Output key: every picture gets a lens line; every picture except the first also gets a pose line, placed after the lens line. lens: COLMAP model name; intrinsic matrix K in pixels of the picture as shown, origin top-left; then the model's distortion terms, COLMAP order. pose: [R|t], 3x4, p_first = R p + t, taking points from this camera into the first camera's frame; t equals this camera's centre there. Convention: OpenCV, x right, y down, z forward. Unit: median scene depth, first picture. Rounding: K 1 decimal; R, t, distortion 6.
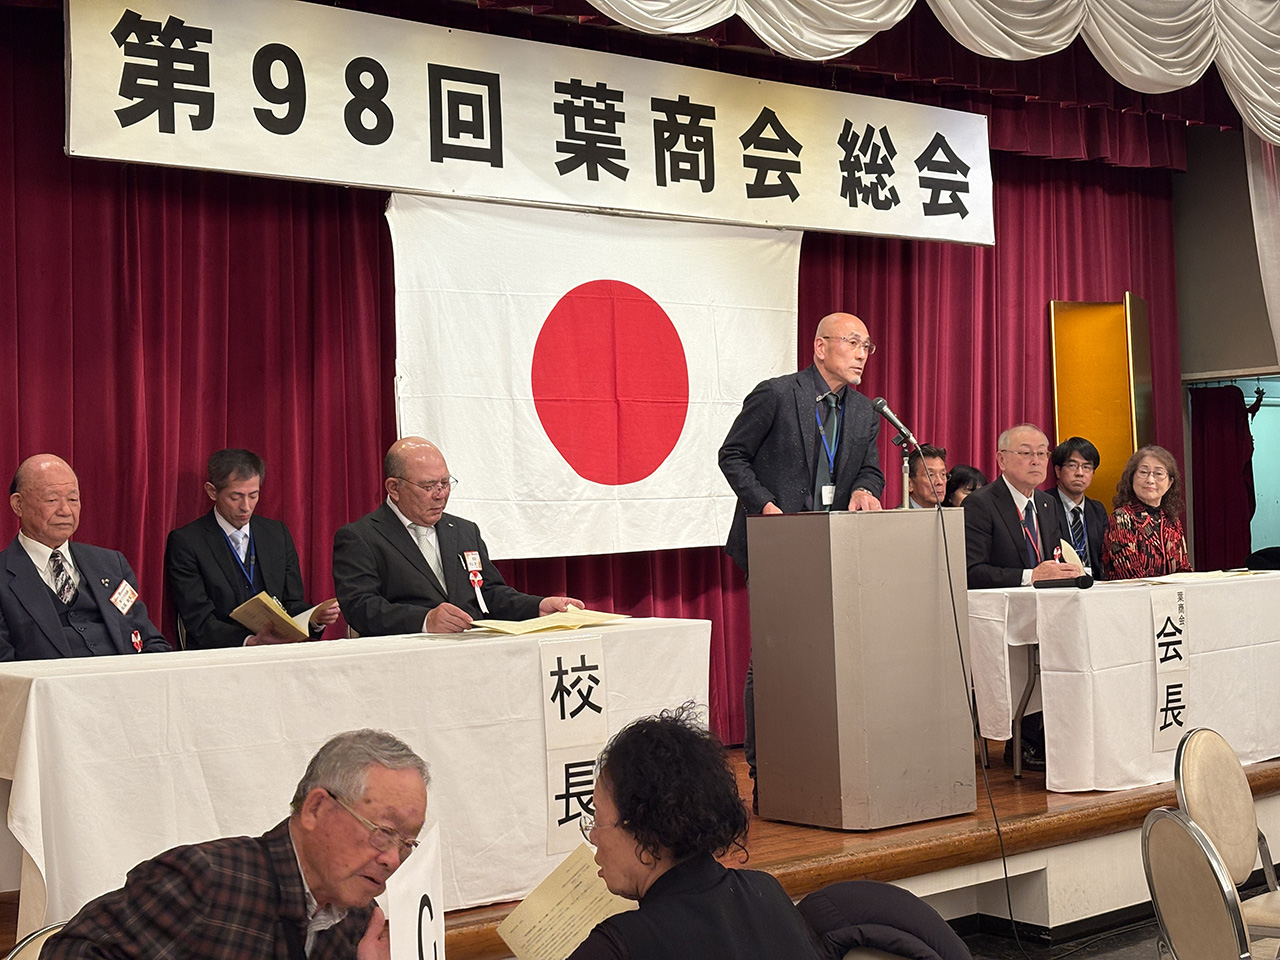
lens RADIAL K [[1942.7, 0, 648.8], [0, 1942.7, 495.9], [0, 0, 1]] dist [0.076186, 0.000000]
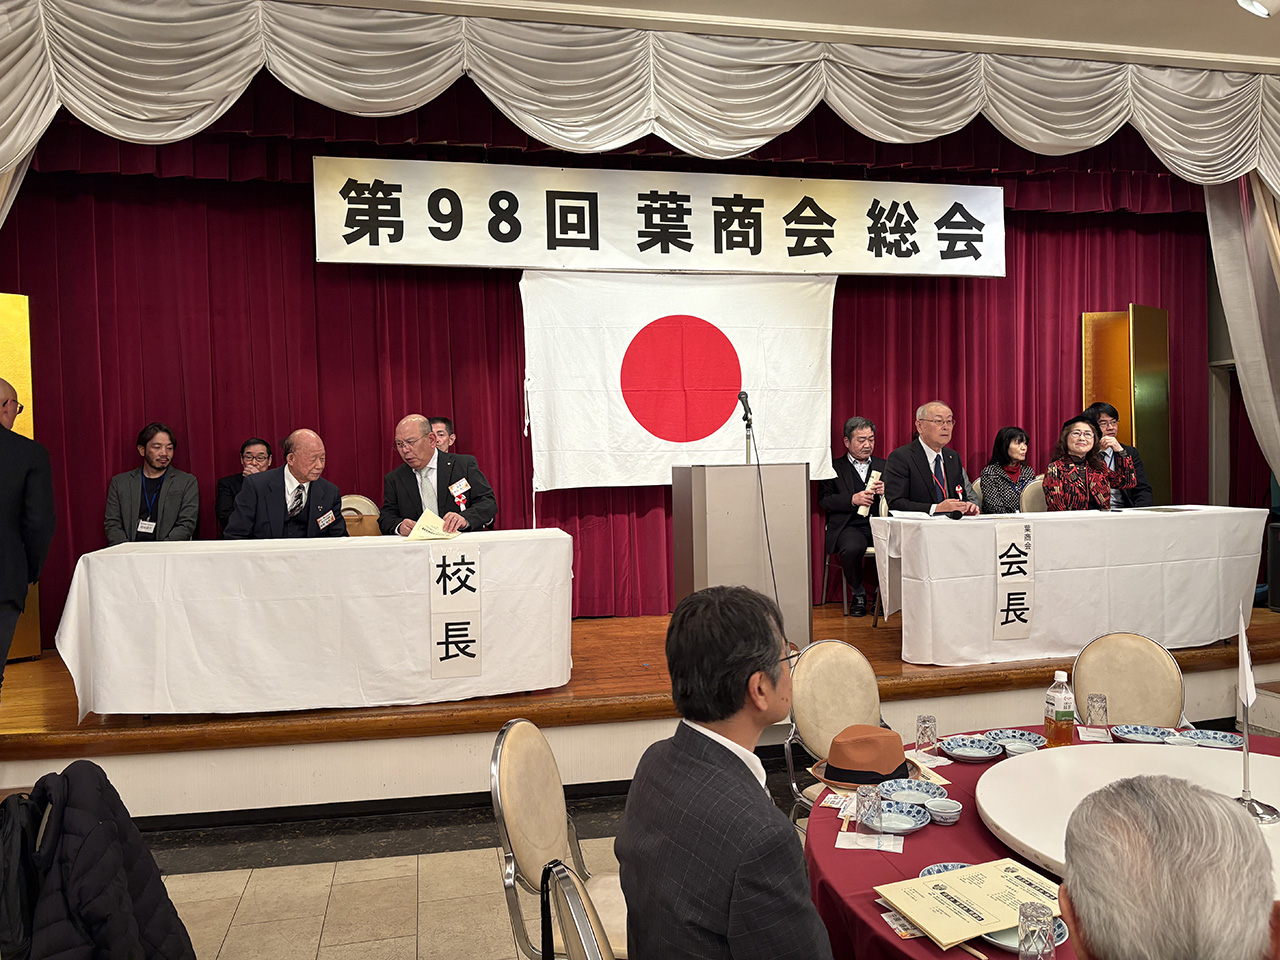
lens RADIAL K [[981.1, 0, 633.3], [0, 981.1, 487.0], [0, 0, 1]] dist [0.006404, 0.010683]
pose [[0.885970, 0.028488, -0.462866, 0.328334], [-0.004066, 0.998550, 0.053675, -0.012084], [0.463725, -0.045673, 0.884801, 0.259275]]
